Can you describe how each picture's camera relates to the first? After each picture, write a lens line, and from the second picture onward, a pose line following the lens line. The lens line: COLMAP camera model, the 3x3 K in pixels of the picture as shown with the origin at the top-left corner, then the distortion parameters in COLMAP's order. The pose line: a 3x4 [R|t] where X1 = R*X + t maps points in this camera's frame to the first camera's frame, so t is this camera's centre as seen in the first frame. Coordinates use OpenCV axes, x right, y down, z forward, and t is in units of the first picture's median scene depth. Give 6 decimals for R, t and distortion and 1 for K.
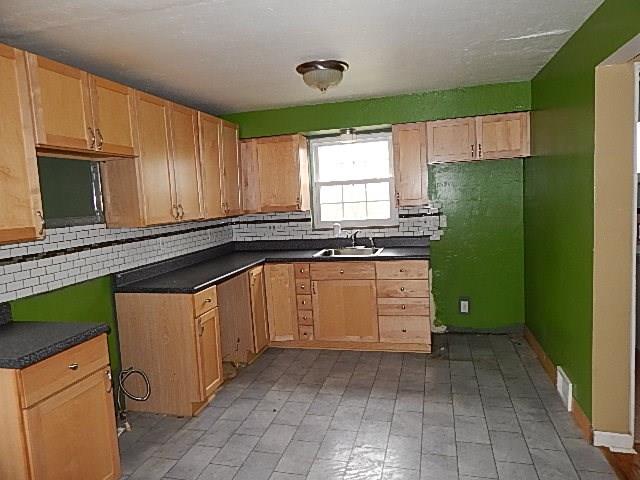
lens RADIAL K [[425.5, 0, 320.0], [0, 425.5, 240.0], [0, 0, 1]] dist [-0.001736, -0.000036]
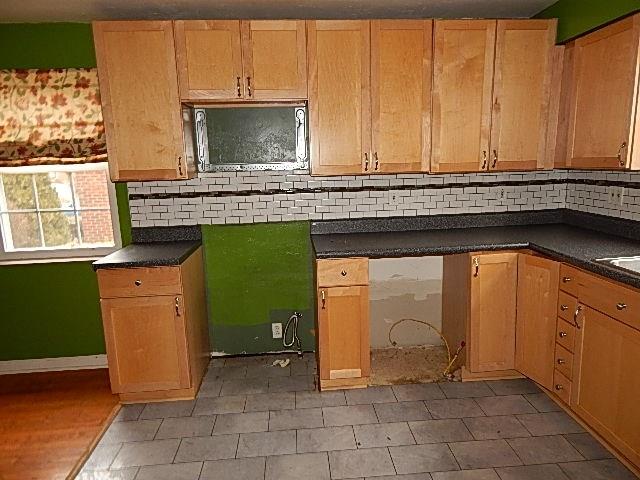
lens RADIAL K [[425.5, 0, 320.0], [0, 425.5, 240.0], [0, 0, 1]] dist [-0.001736, -0.000036]
pose [[0.325705, 0.220653, -0.919363, 0.439500], [-0.085653, 0.975274, 0.203728, -0.079141], [0.941584, 0.012391, 0.336551, 0.648482]]
